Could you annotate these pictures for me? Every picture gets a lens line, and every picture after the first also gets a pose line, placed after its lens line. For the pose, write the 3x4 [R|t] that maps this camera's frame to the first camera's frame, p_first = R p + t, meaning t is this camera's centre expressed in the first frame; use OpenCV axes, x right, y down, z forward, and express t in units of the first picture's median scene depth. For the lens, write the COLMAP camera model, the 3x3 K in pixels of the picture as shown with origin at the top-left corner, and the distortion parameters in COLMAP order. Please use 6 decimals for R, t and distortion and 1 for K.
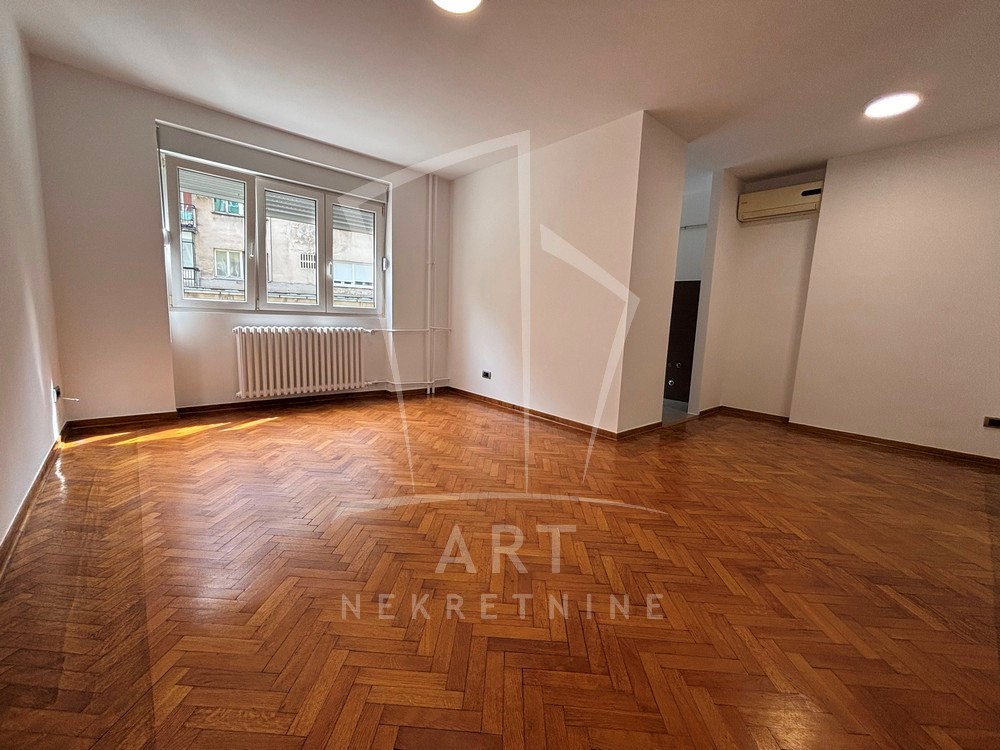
lens RADIAL K [[407.4, 0, 499.1], [0, 407.4, 374.3], [0, 0, 1]] dist [0.001131, 0.000419]
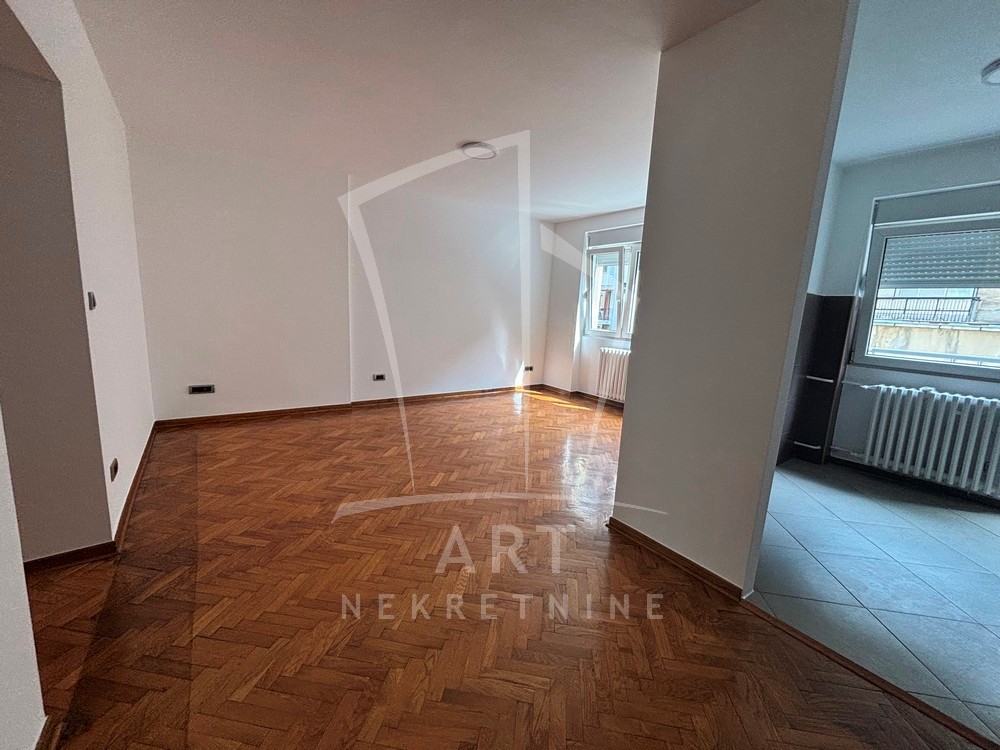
lens RADIAL K [[407.4, 0, 499.1], [0, 407.4, 374.3], [0, 0, 1]] dist [0.001131, 0.000419]
pose [[-0.096436, 0.112499, -0.988961, 1.048888], [-0.195717, 0.972051, 0.129660, -0.160871], [0.975907, 0.206061, -0.071722, 0.854920]]
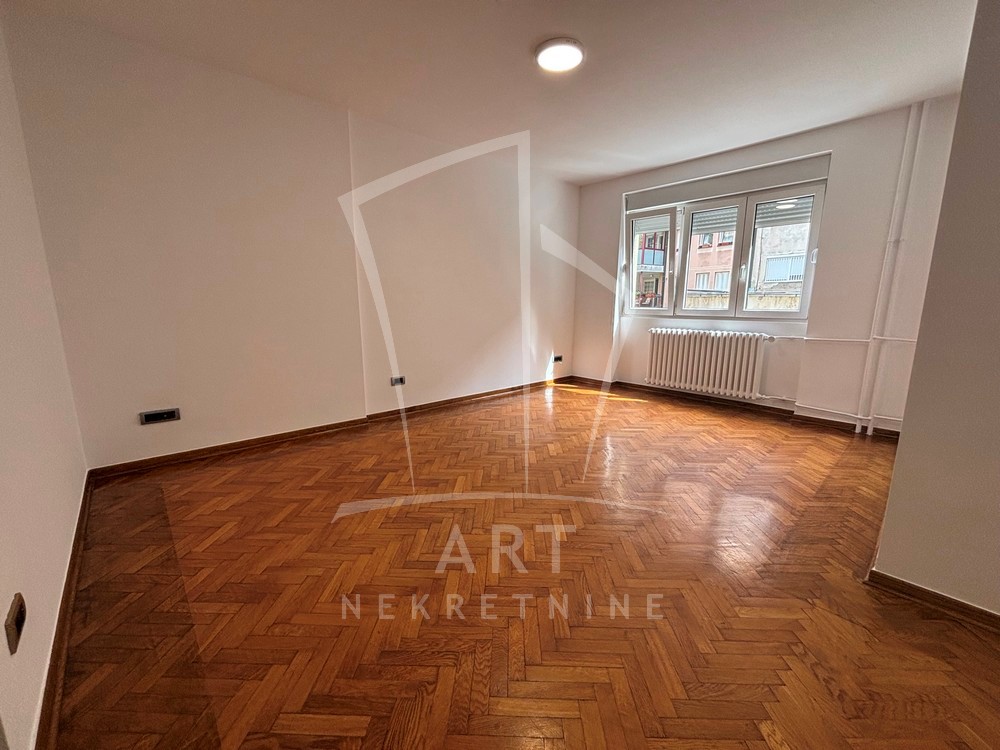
lens RADIAL K [[407.4, 0, 499.1], [0, 407.4, 374.3], [0, 0, 1]] dist [0.001131, 0.000419]
pose [[0.016415, 0.132052, -0.991107, 0.761588], [-0.145856, 0.980953, 0.128284, -0.077610], [0.989170, 0.142453, 0.035363, 0.555588]]
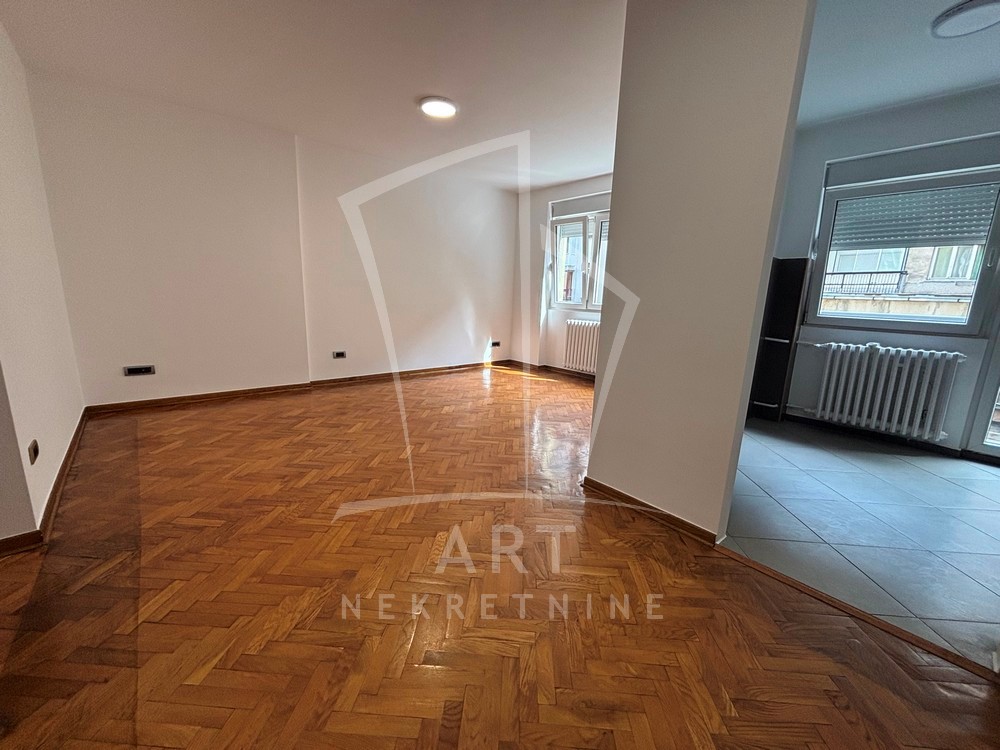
lens RADIAL K [[407.4, 0, 500.0], [0, 407.4, 375.0], [0, 0, 1]] dist [0.001835, -0.000461]
pose [[-0.005220, 0.153703, -0.988103, 1.026674], [-0.176227, 0.972511, 0.152208, -0.115749], [0.984336, 0.174925, 0.022010, 0.852084]]
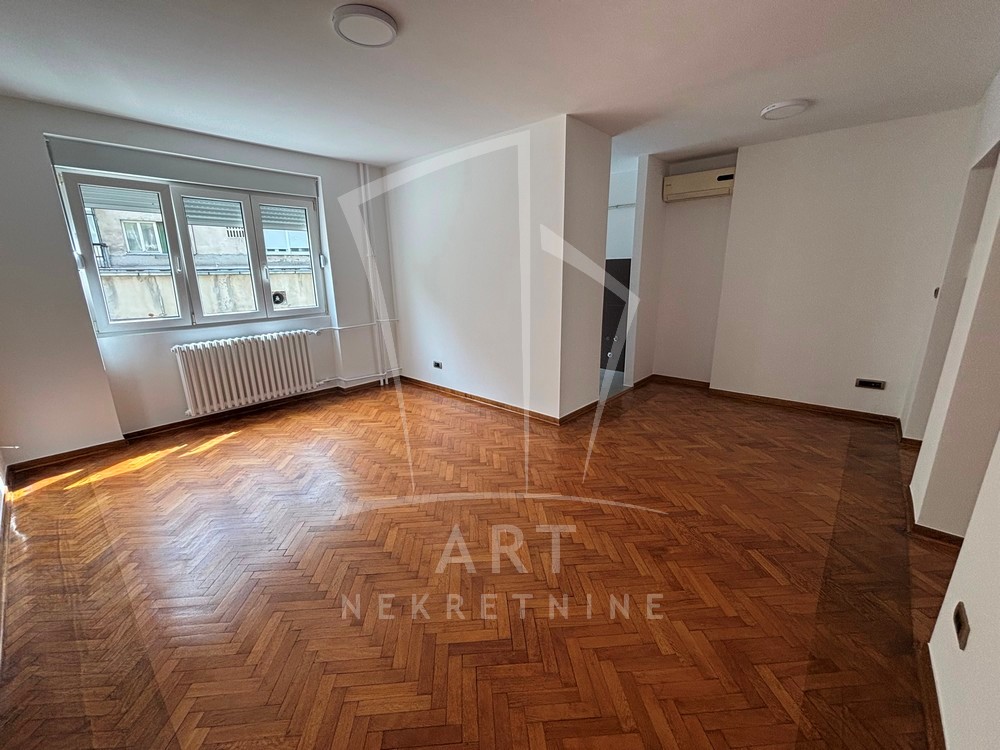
lens RADIAL K [[407.4, 0, 499.1], [0, 407.4, 374.3], [0, 0, 1]] dist [0.001131, 0.000419]
pose [[0.991450, -0.083339, 0.100403, 0.027709], [0.071180, 0.990324, 0.119132, -0.125873], [-0.109360, -0.110967, 0.987789, -0.066526]]
